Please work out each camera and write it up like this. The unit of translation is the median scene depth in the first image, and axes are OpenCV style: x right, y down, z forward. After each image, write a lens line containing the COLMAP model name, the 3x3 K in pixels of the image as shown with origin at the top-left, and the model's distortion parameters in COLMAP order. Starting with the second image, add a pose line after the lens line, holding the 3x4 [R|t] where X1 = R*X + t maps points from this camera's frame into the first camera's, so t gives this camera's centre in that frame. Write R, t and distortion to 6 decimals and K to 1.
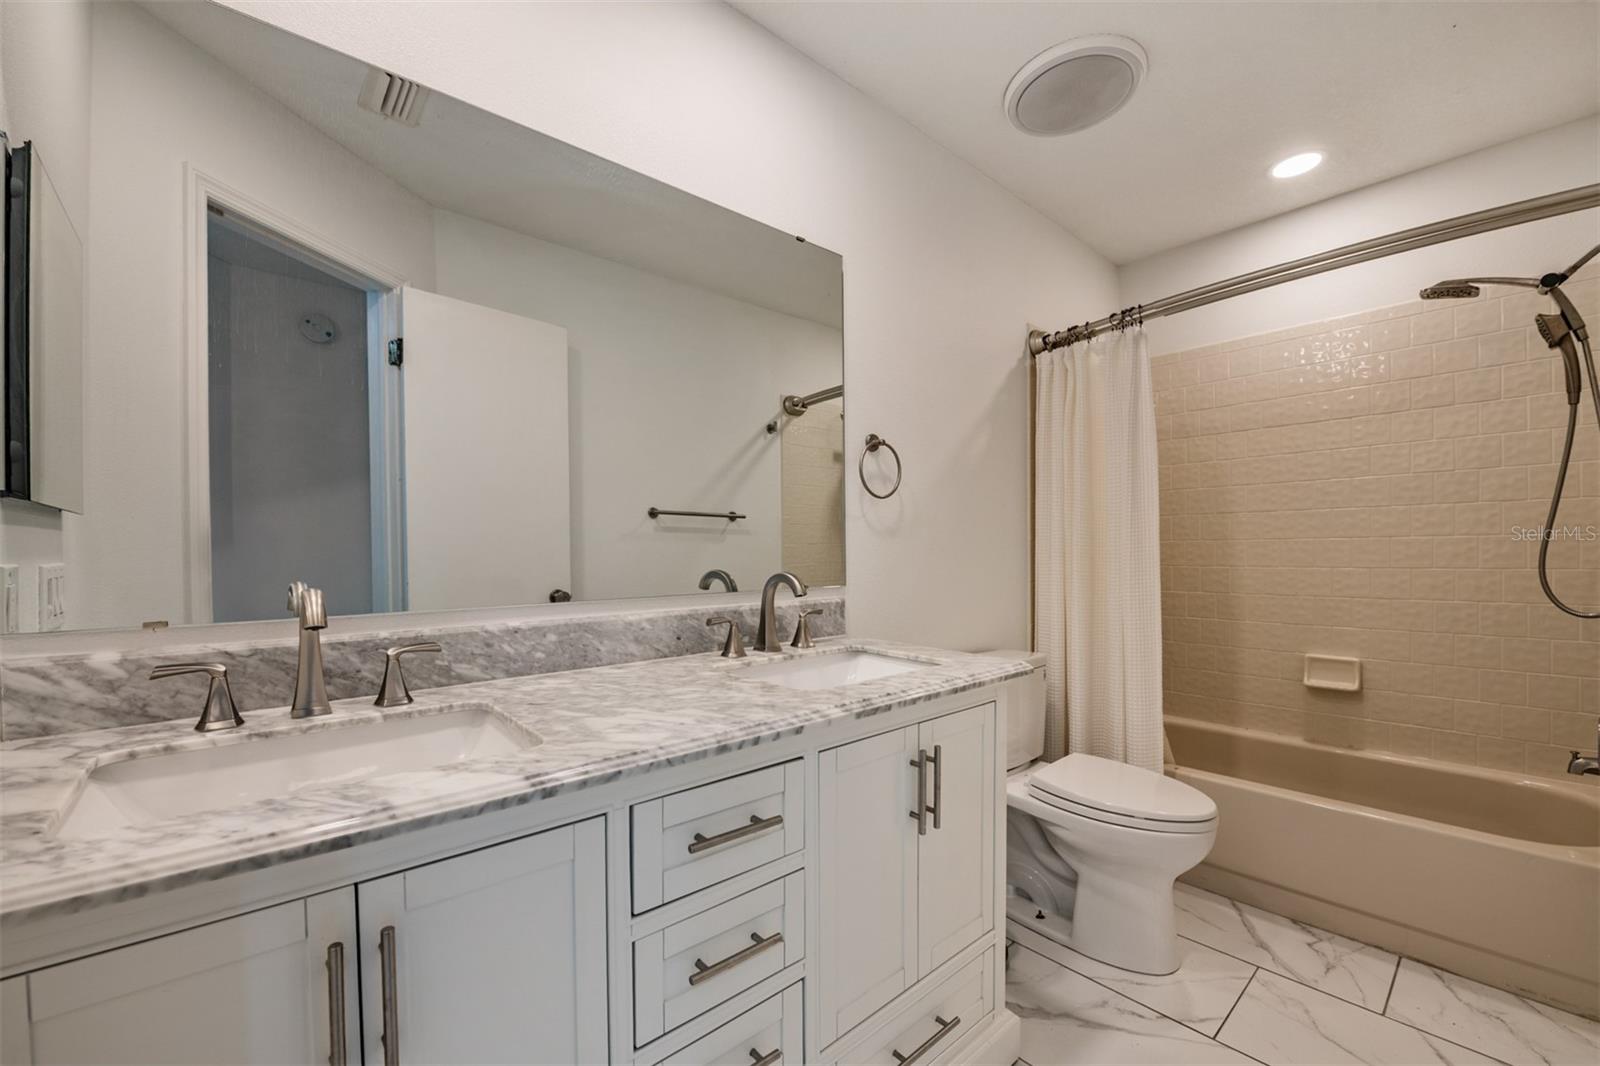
lens RADIAL K [[632.7, 0, 776.2], [0, 632.7, 553.8], [0, 0, 1]] dist [-0.007963, -0.001489]
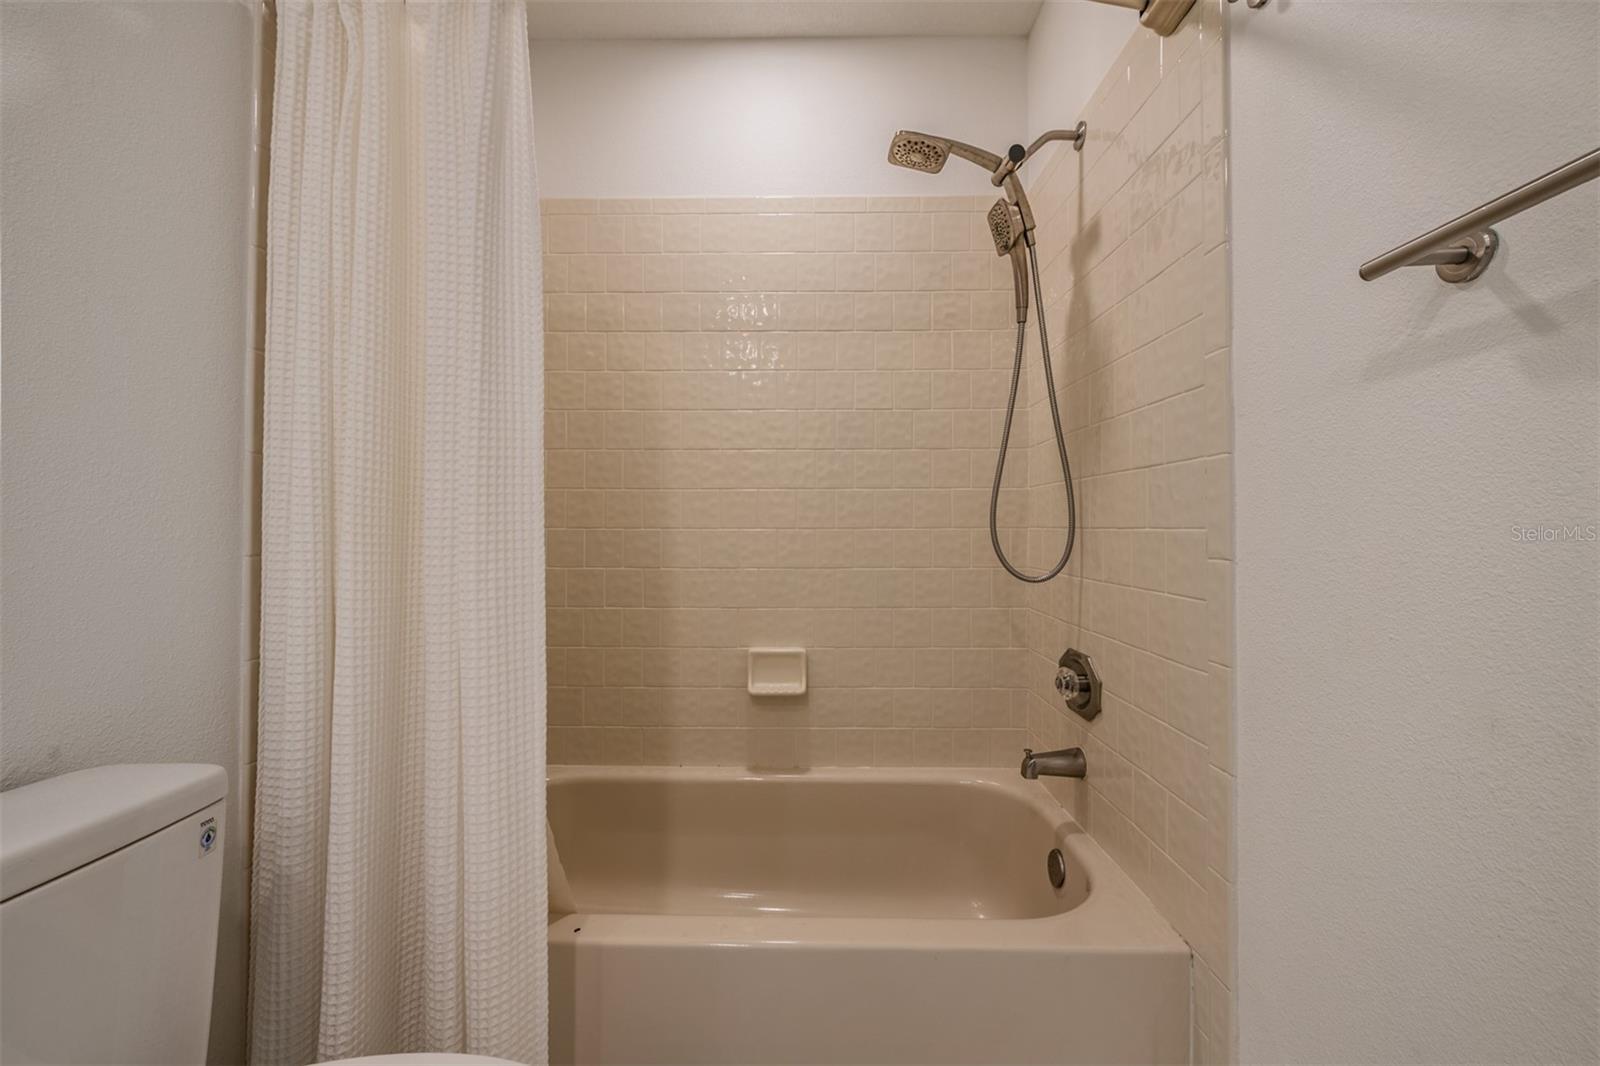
lens RADIAL K [[632.7, 0, 800.2], [0, 632.7, 528.0], [0, 0, 1]] dist [-0.007963, -0.001489]
pose [[0.649400, 0.013028, 0.760335, 0.331039], [-0.004601, 0.999902, -0.013202, 0.030889], [-0.760433, 0.005075, 0.649397, 0.489072]]
